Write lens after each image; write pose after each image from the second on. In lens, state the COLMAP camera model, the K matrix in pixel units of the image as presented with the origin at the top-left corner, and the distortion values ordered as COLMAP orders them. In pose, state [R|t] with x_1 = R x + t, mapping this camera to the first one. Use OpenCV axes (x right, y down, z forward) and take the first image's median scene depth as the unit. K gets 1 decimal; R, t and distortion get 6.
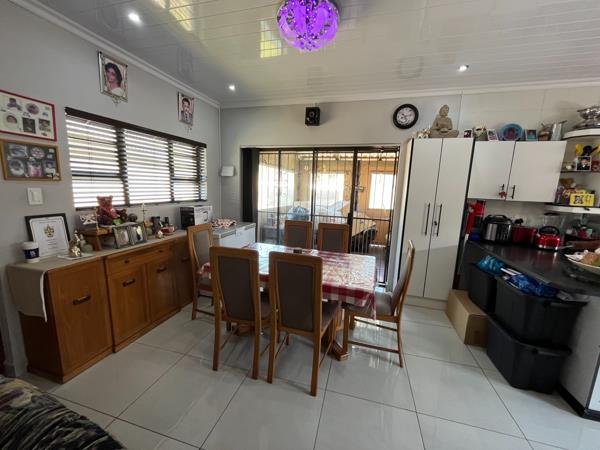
lens RADIAL K [[243.3, 0, 296.7], [0, 243.3, 223.8], [0, 0, 1]] dist [-0.003181, 0.000452]
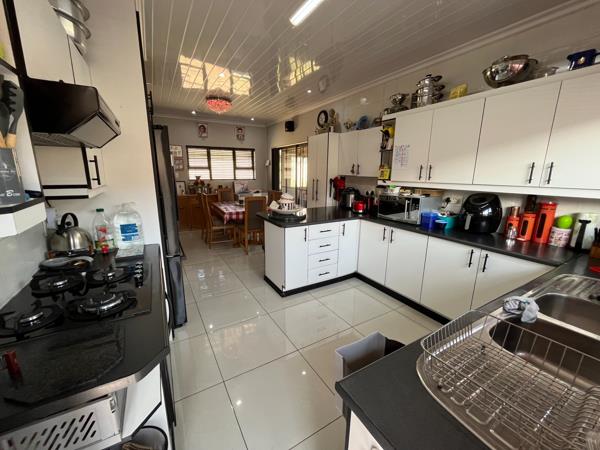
lens RADIAL K [[243.3, 0, 299.1], [0, 243.3, 225.3], [0, 0, 1]] dist [-0.003181, 0.000452]
pose [[0.727659, 0.123960, -0.674645, 1.641911], [-0.089111, 0.992284, 0.086209, 0.086367], [0.680126, -0.002613, 0.733091, -0.192842]]
